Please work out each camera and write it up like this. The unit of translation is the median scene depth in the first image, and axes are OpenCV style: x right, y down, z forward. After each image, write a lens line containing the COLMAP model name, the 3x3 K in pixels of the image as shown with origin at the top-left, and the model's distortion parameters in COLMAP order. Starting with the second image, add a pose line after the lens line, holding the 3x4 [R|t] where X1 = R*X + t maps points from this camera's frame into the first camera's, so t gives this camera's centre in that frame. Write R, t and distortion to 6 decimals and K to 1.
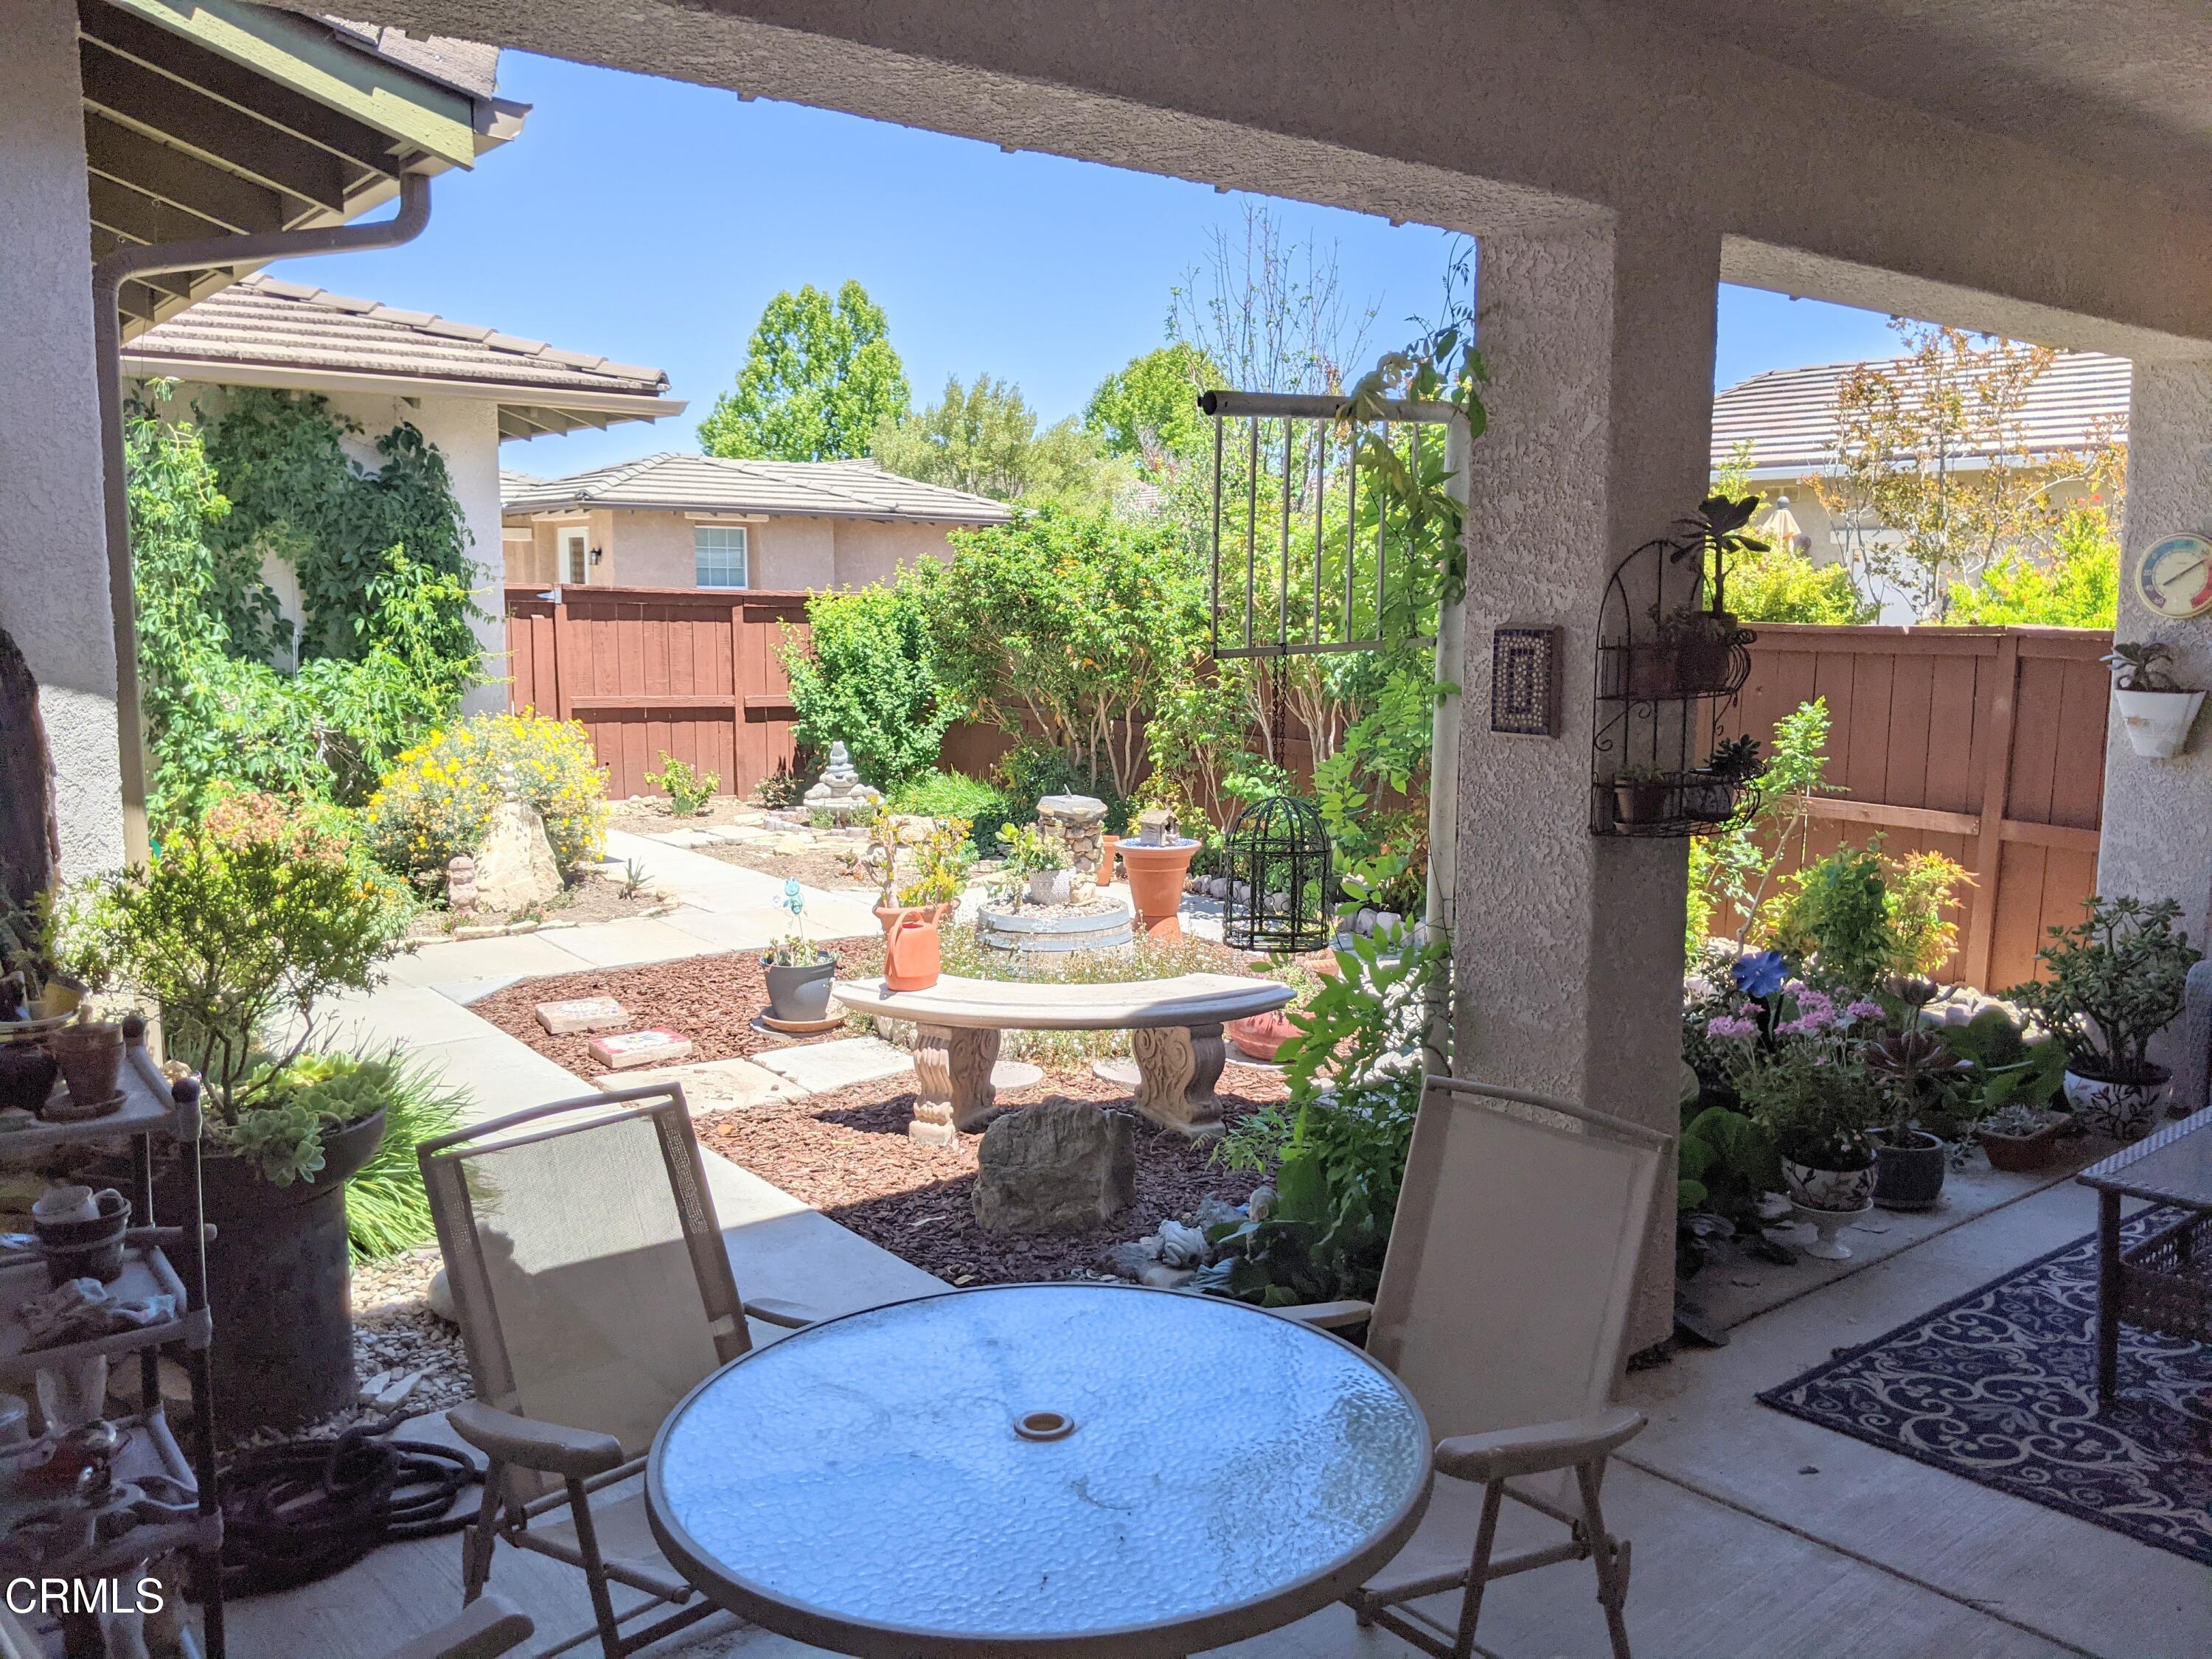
lens RADIAL K [[1780.0, 0, 1116.8], [0, 1780.0, 841.3], [0, 0, 1]] dist [0.064751, -0.108297]
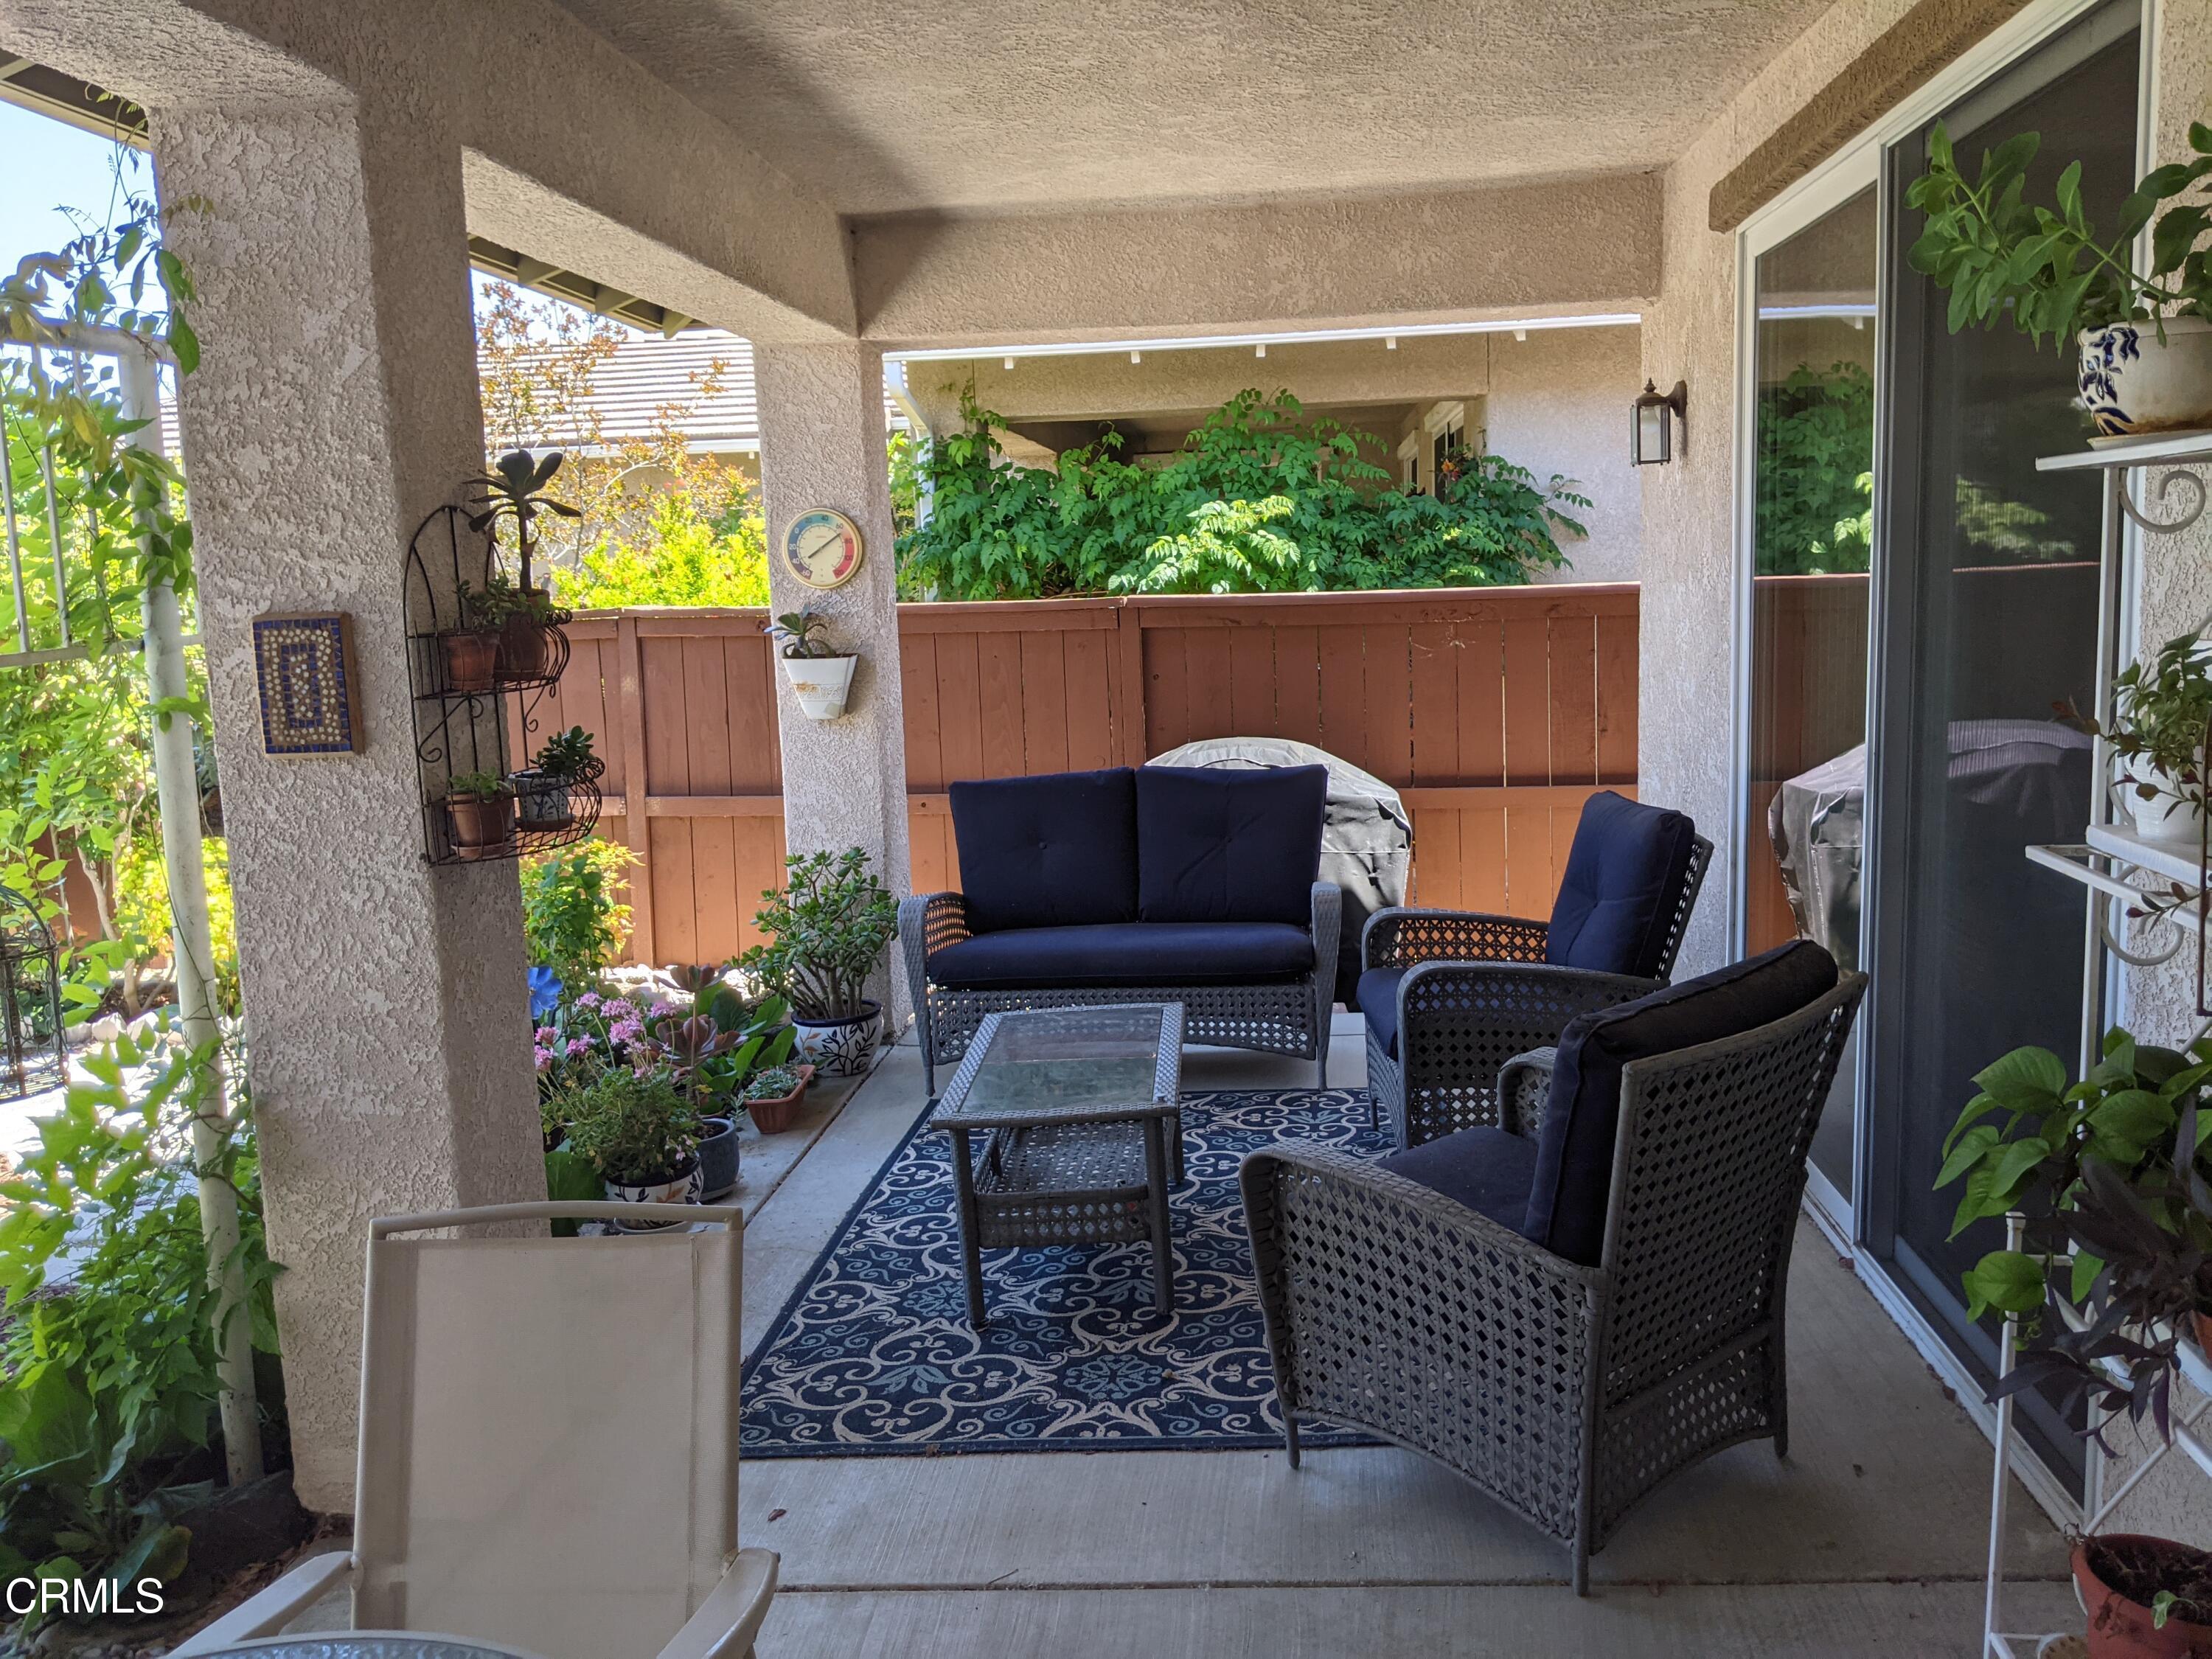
lens RADIAL K [[1782.1, 0, 1151.1], [0, 1782.1, 818.7], [0, 0, 1]] dist [0.055560, -0.098972]
pose [[0.688721, -0.133295, 0.712668, -0.081698], [0.142145, 0.988703, 0.047555, -0.016180], [-0.710955, 0.068550, 0.699888, 0.183020]]
